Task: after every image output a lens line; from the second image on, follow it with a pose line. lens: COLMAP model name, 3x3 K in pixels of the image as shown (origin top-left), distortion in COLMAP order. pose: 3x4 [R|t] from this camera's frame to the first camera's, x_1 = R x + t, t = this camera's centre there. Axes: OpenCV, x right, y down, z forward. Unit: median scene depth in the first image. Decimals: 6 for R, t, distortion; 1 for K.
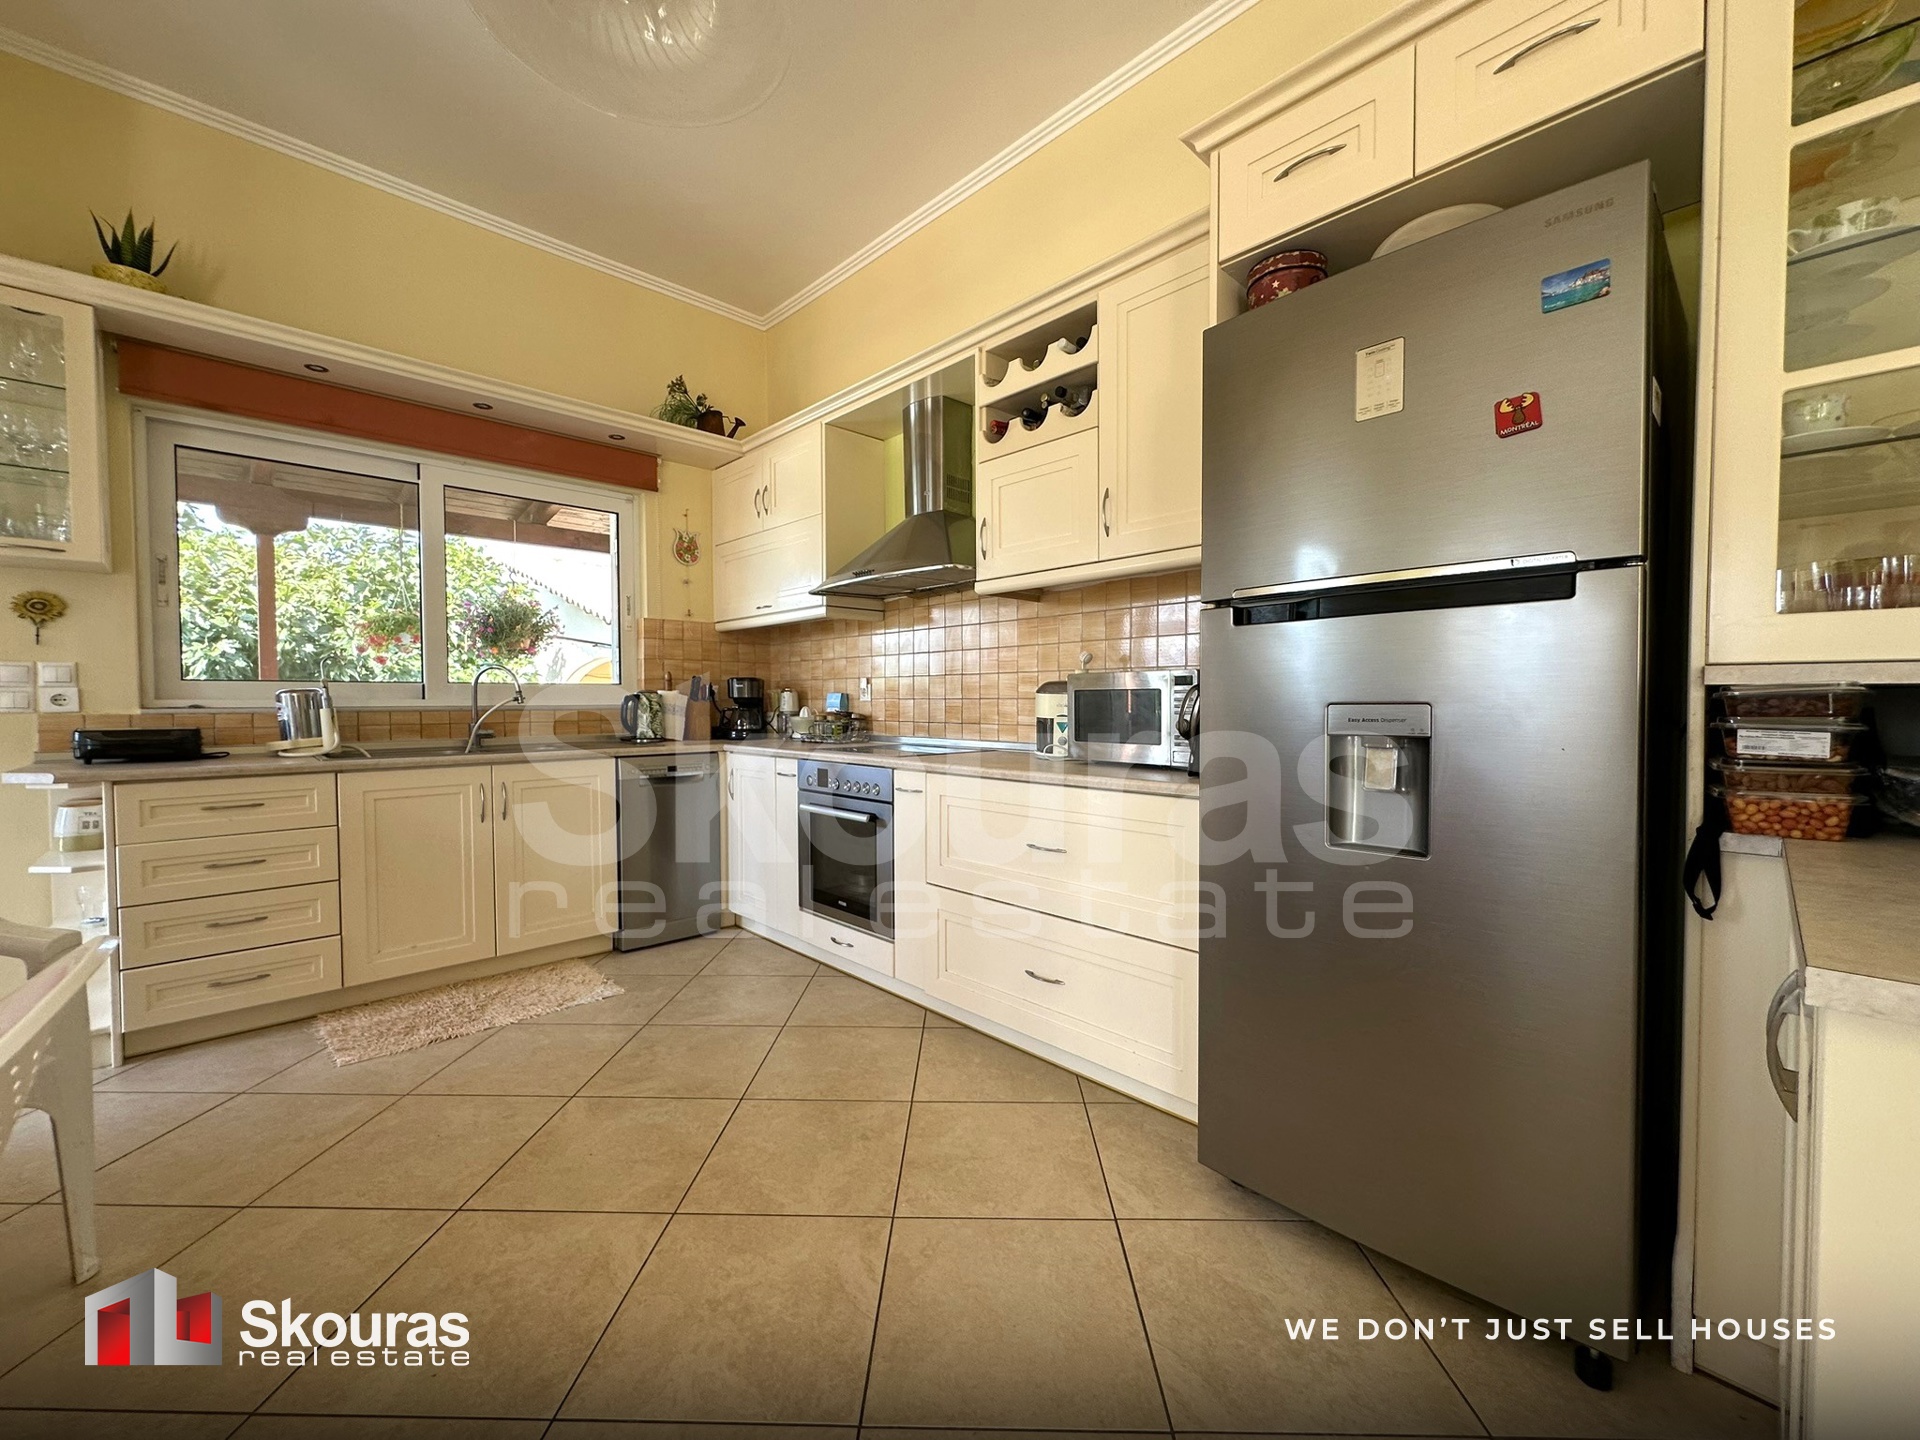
lens RADIAL K [[769.2, 0, 963.3], [0, 769.2, 720.4], [0, 0, 1]] dist [-0.002560, 0.000268]
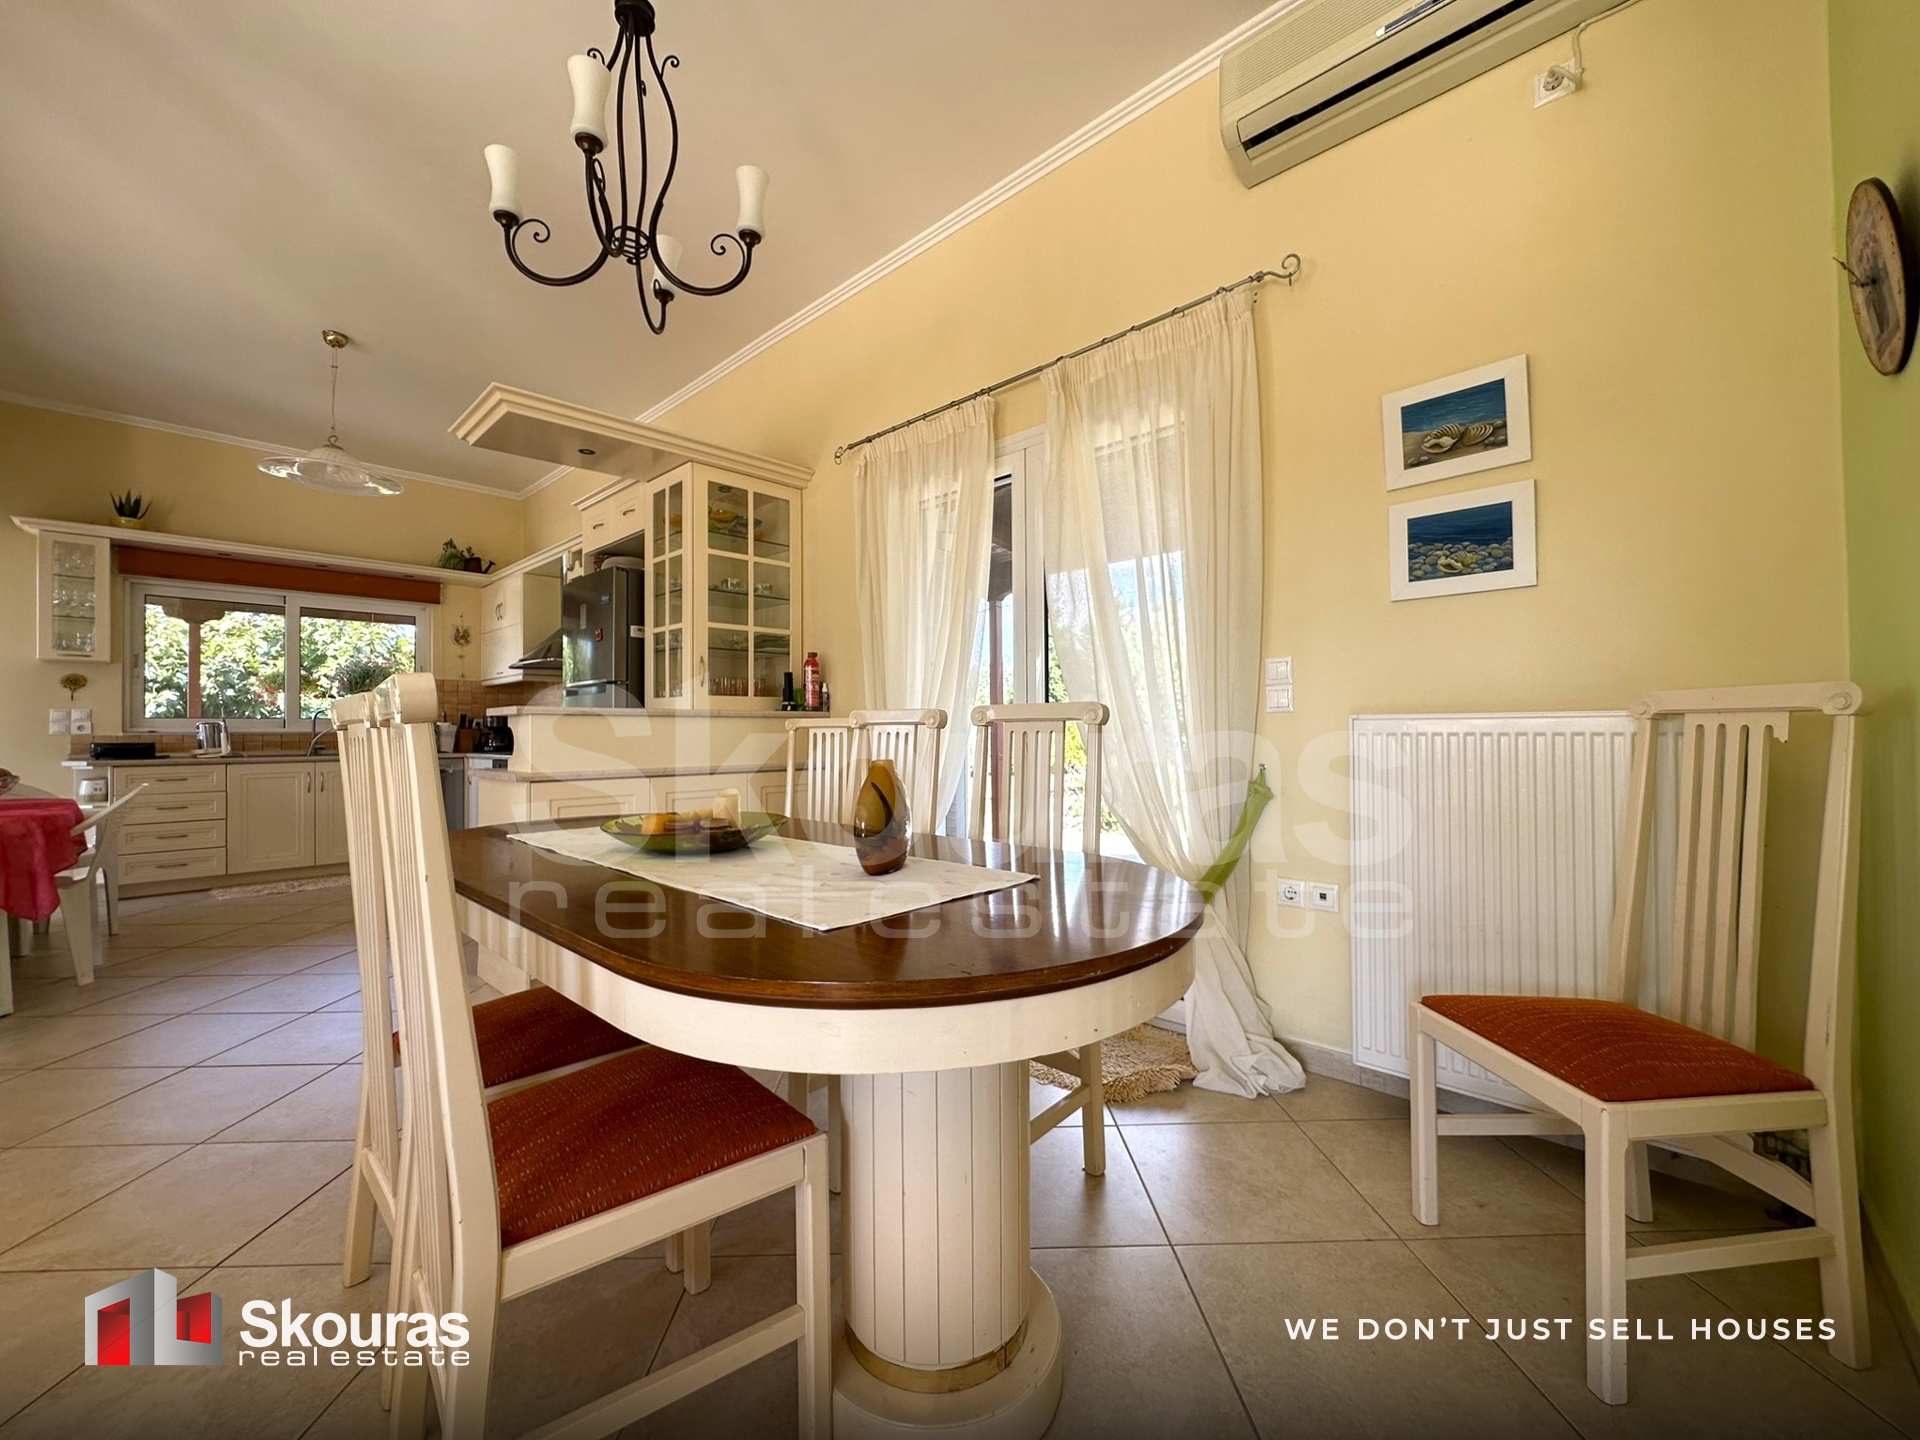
lens RADIAL K [[769.2, 0, 963.3], [0, 769.2, 720.4], [0, 0, 1]] dist [-0.002560, 0.000268]
pose [[0.998867, -0.003944, 0.047434, 0.949298], [0.005882, 0.999151, -0.040783, 0.044795], [-0.047233, 0.041016, 0.998041, -1.027420]]
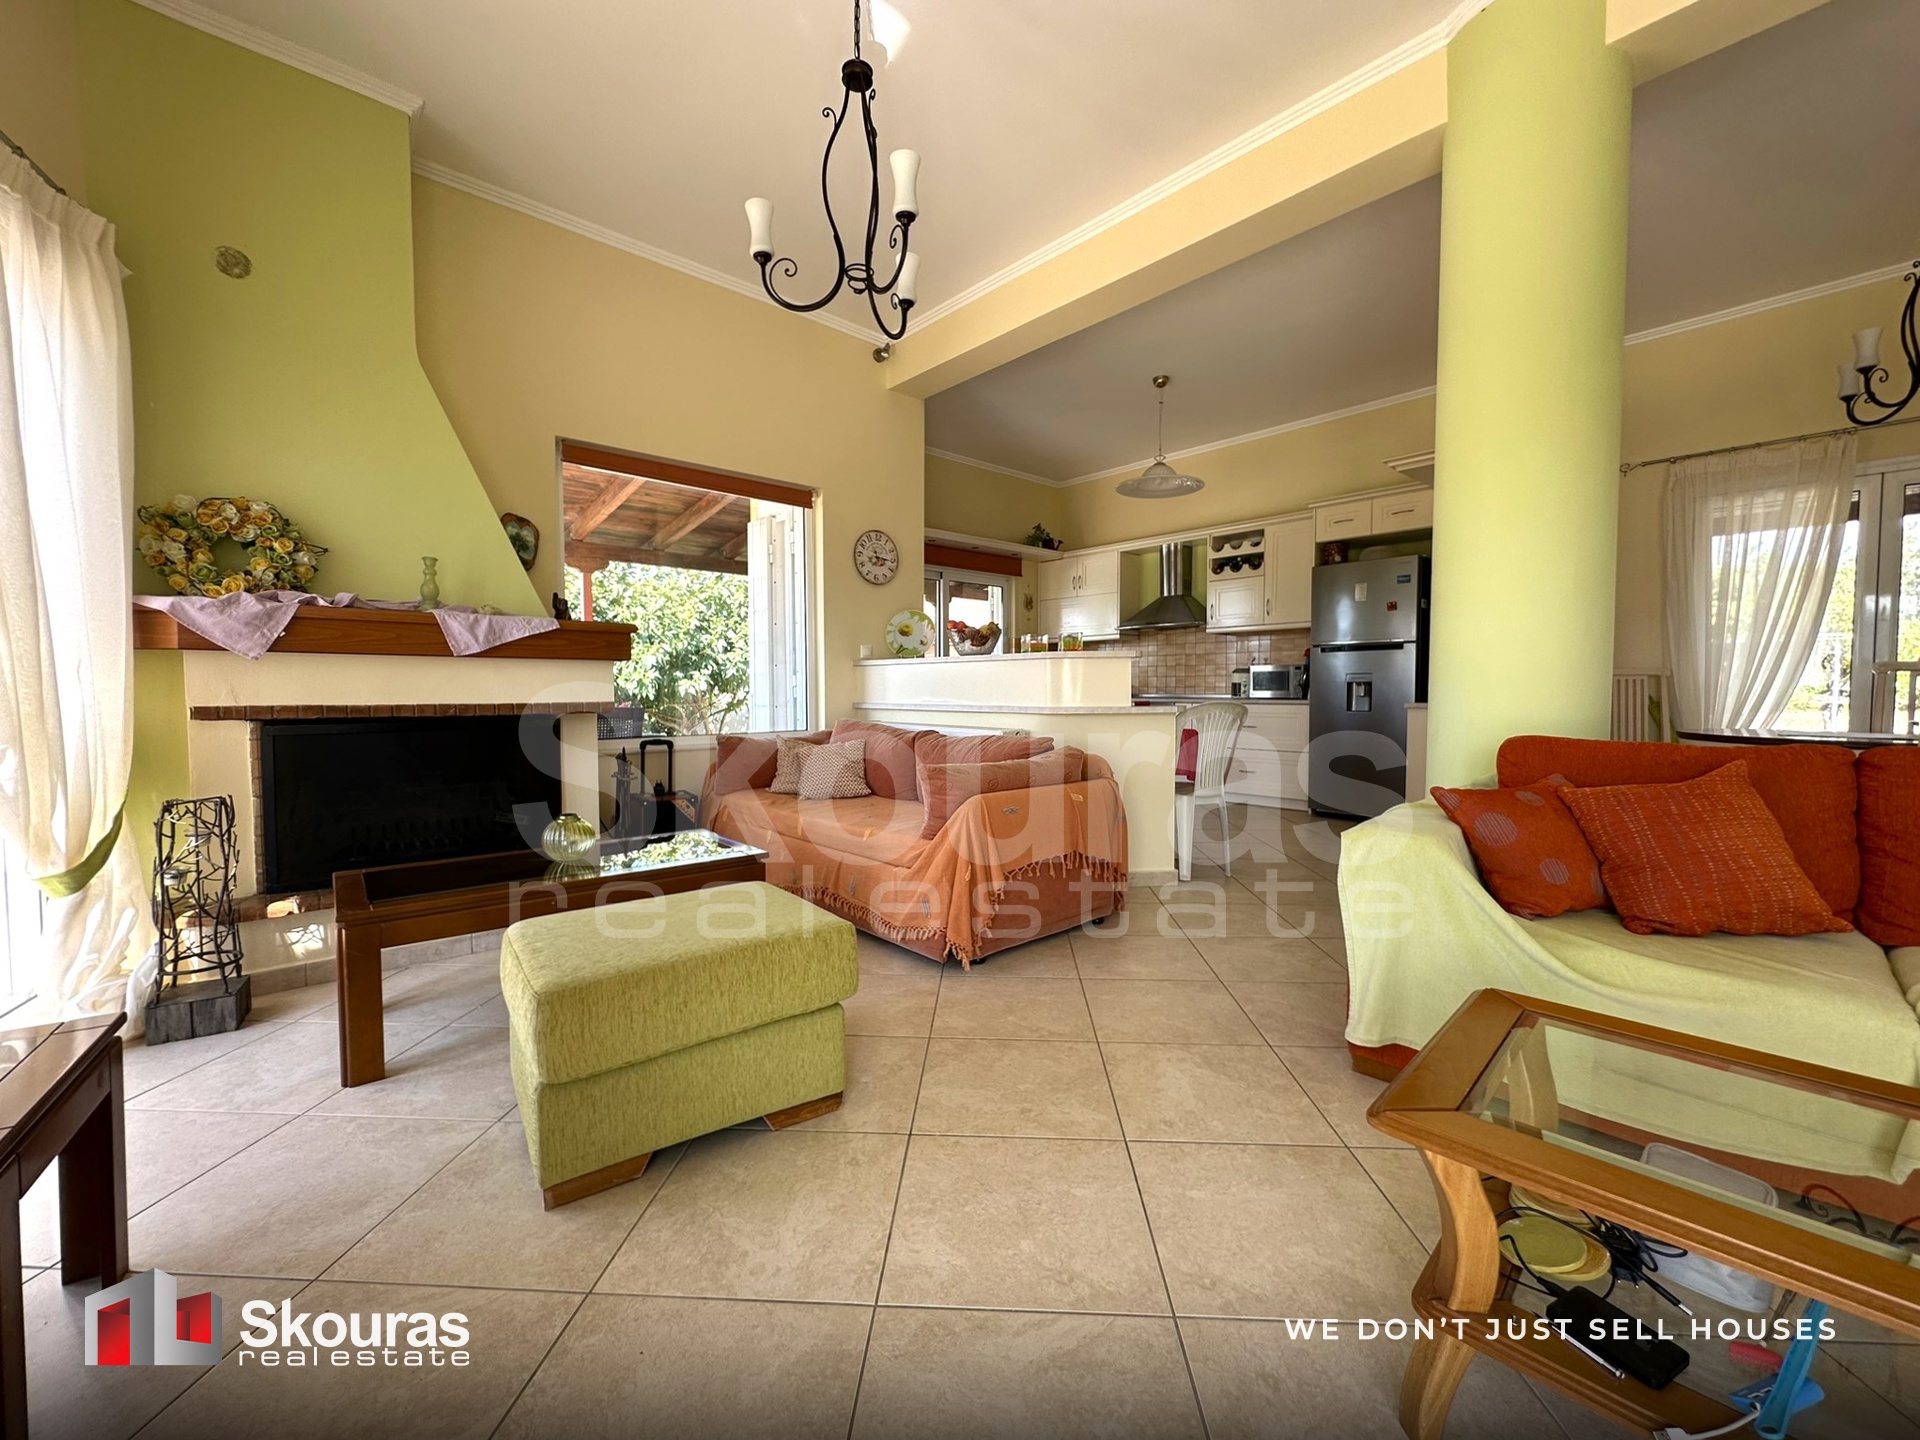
lens RADIAL K [[769.2, 0, 963.3], [0, 769.2, 720.4], [0, 0, 1]] dist [-0.002560, 0.000268]
pose [[0.999493, 0.002998, -0.031704, -0.697681], [-0.002511, 0.999879, 0.015370, 0.082504], [0.031746, -0.015282, 0.999379, -1.536299]]
